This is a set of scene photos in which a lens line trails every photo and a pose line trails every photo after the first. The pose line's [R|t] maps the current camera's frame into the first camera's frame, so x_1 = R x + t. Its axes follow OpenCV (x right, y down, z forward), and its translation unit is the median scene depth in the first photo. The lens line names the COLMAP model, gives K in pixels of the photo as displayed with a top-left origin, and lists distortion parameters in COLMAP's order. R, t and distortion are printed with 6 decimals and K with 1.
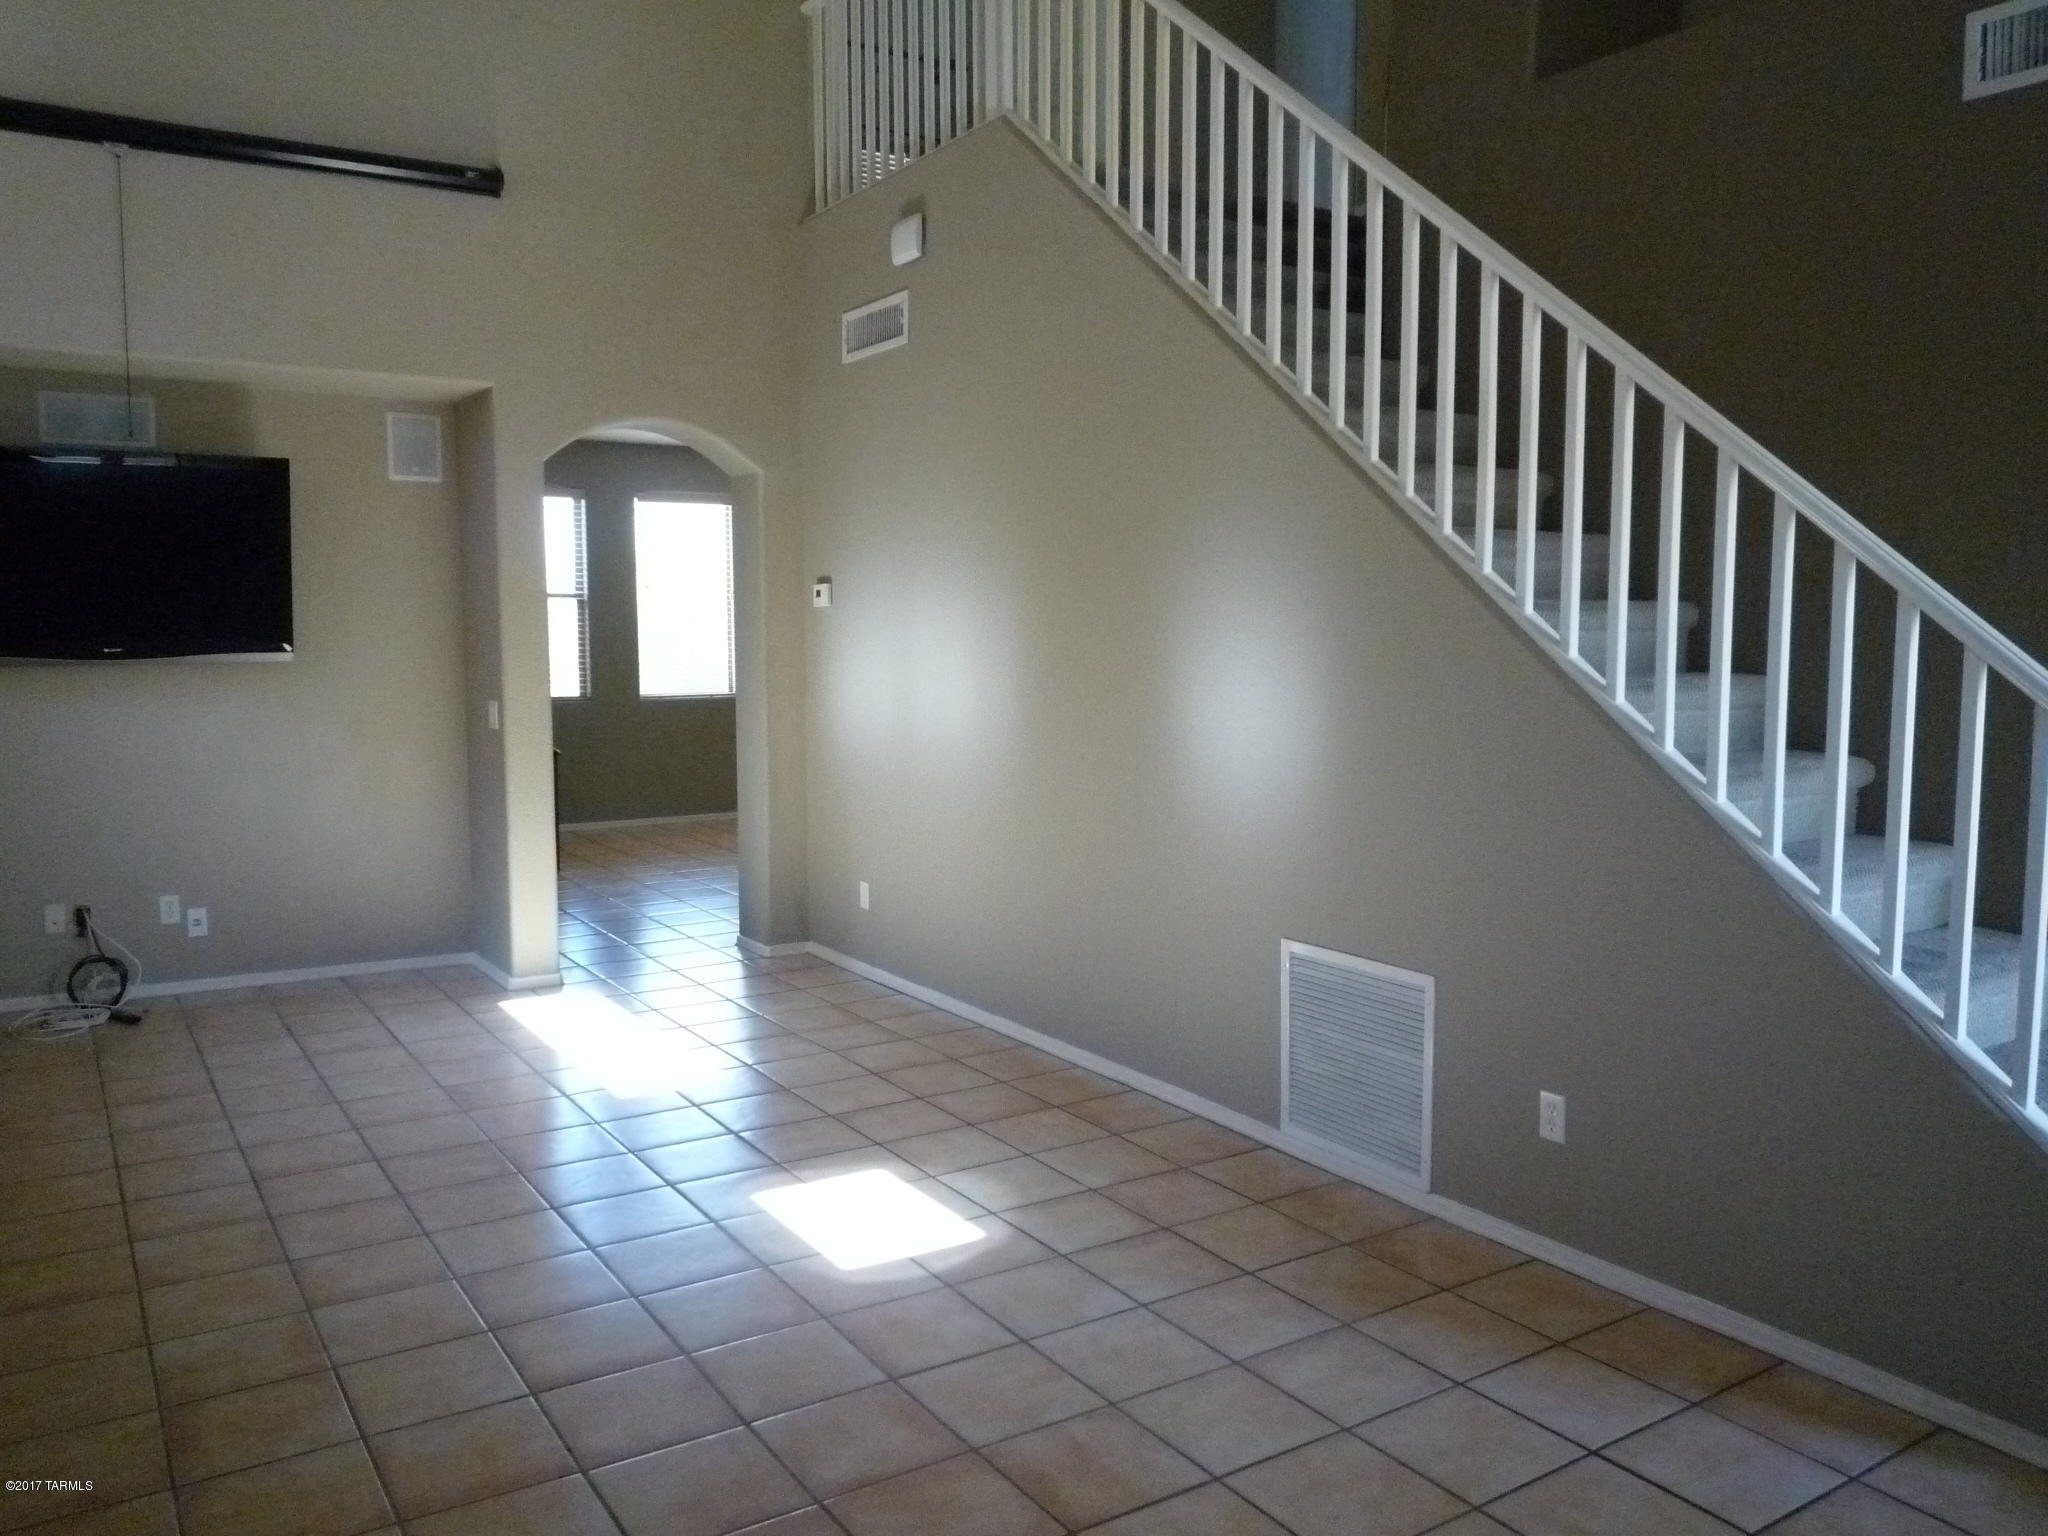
lens RADIAL K [[1533.5, 0, 1023.6], [0, 1533.5, 769.1], [0, 0, 1]] dist [-0.018540, -0.024081]
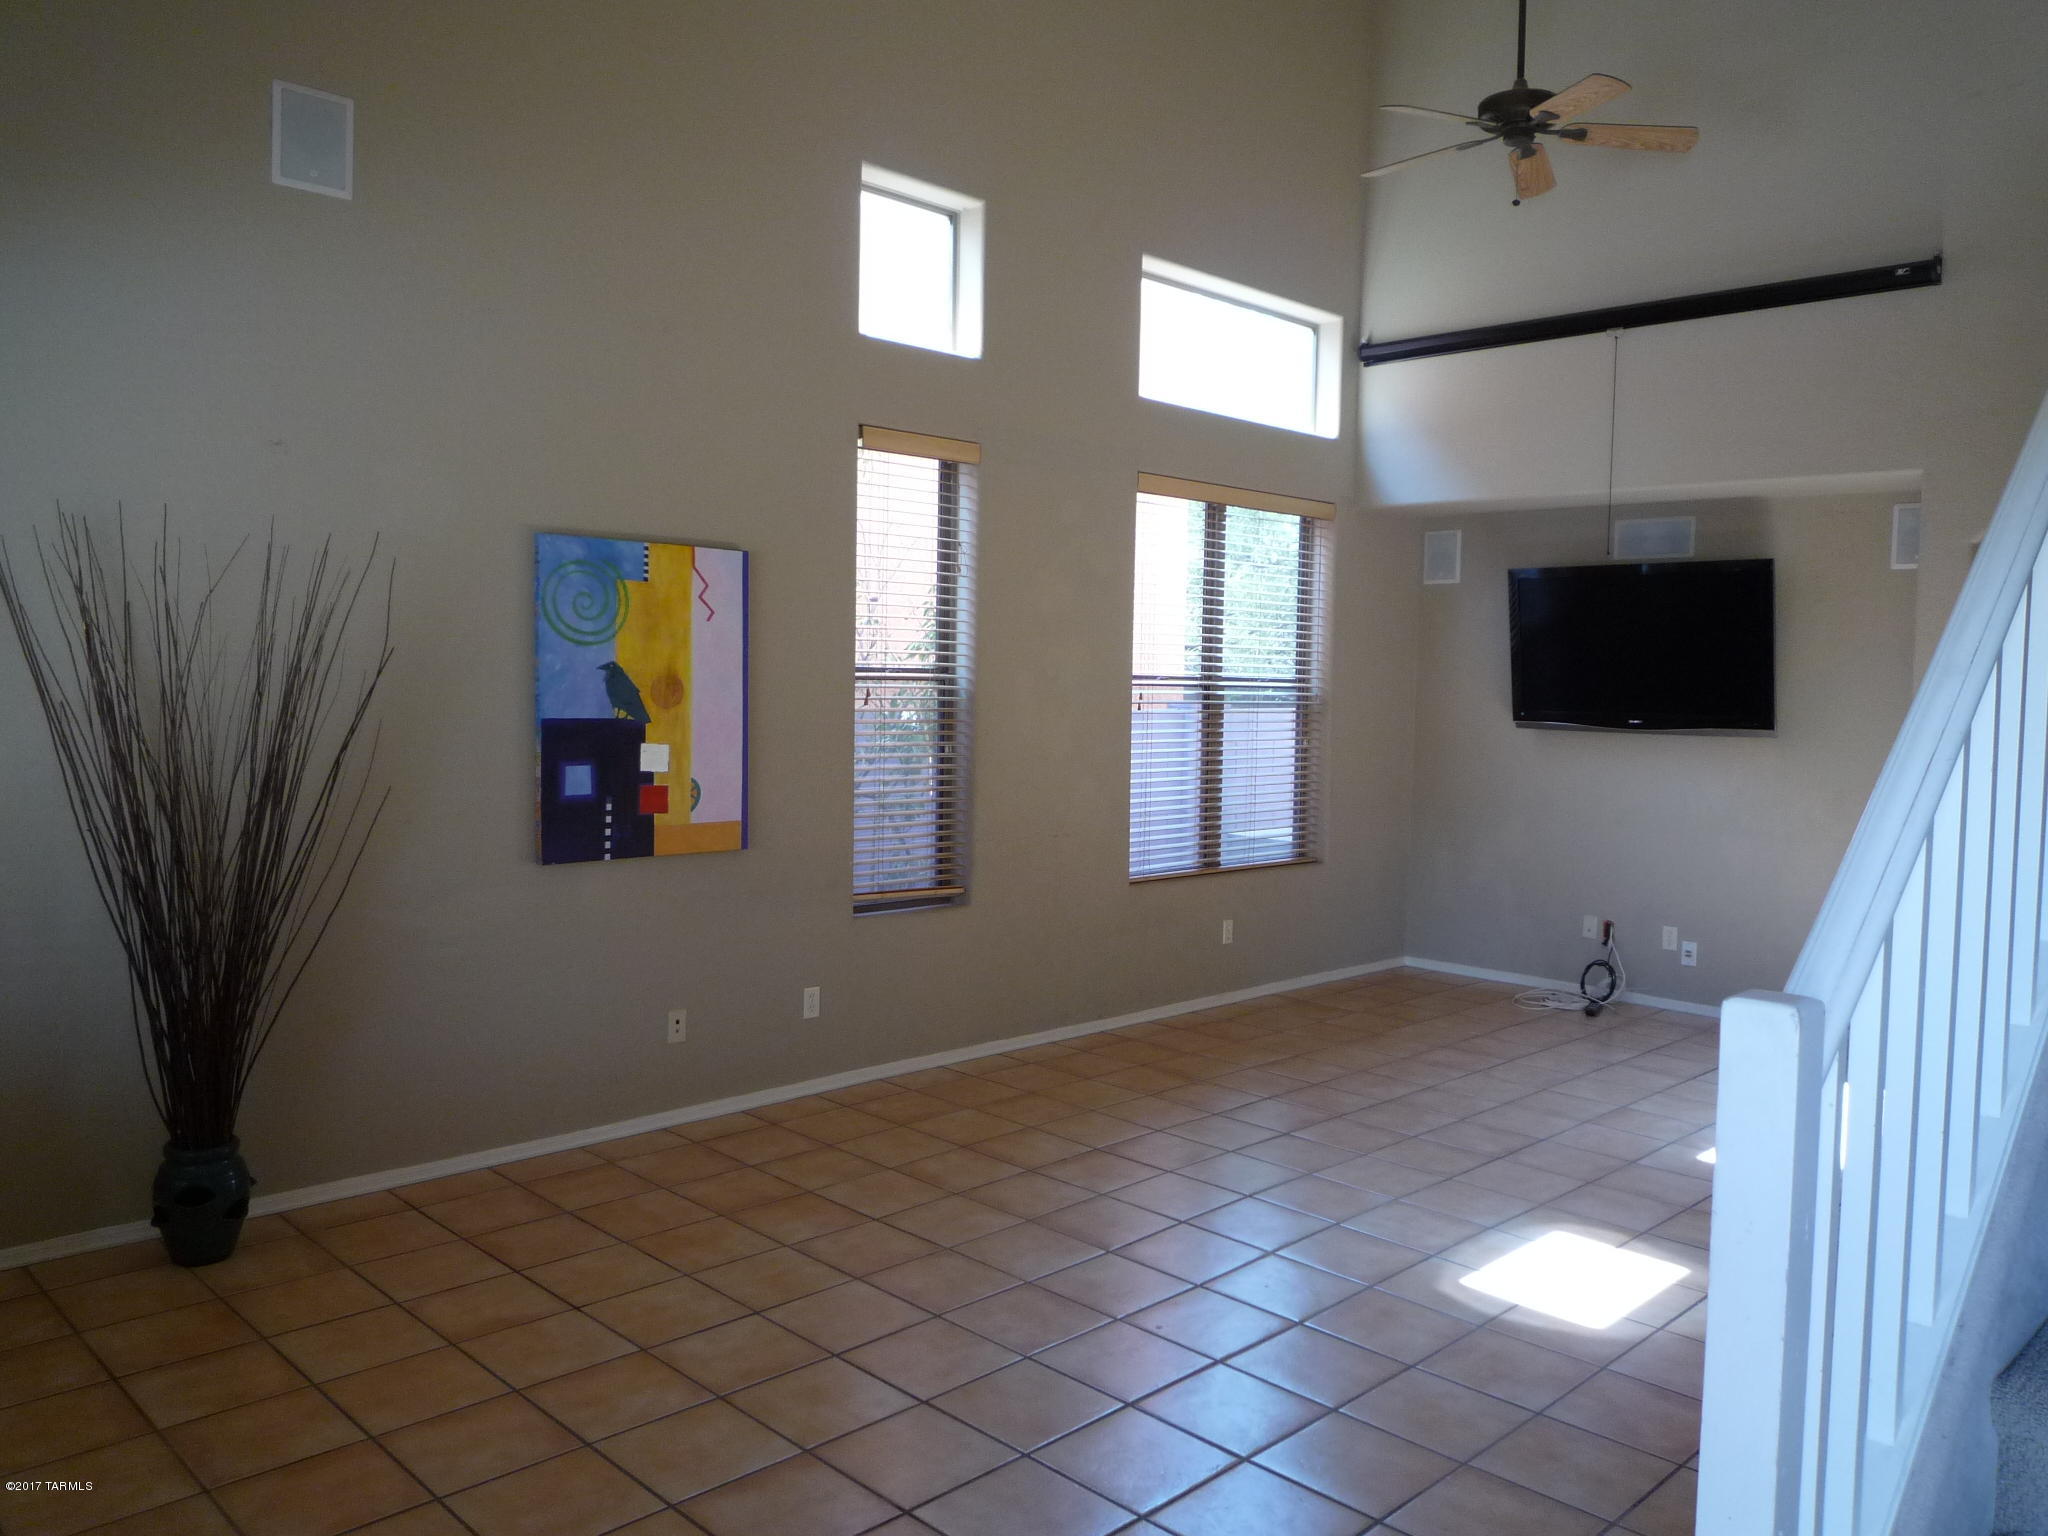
lens RADIAL K [[1533.5, 0, 1024.4], [0, 1533.5, 765.3], [0, 0, 1]] dist [-0.018540, -0.024081]
pose [[0.202996, 0.060839, -0.977288, 0.529313], [-0.112835, 0.992873, 0.038372, -0.033730], [0.972657, 0.102482, 0.208414, 0.247839]]
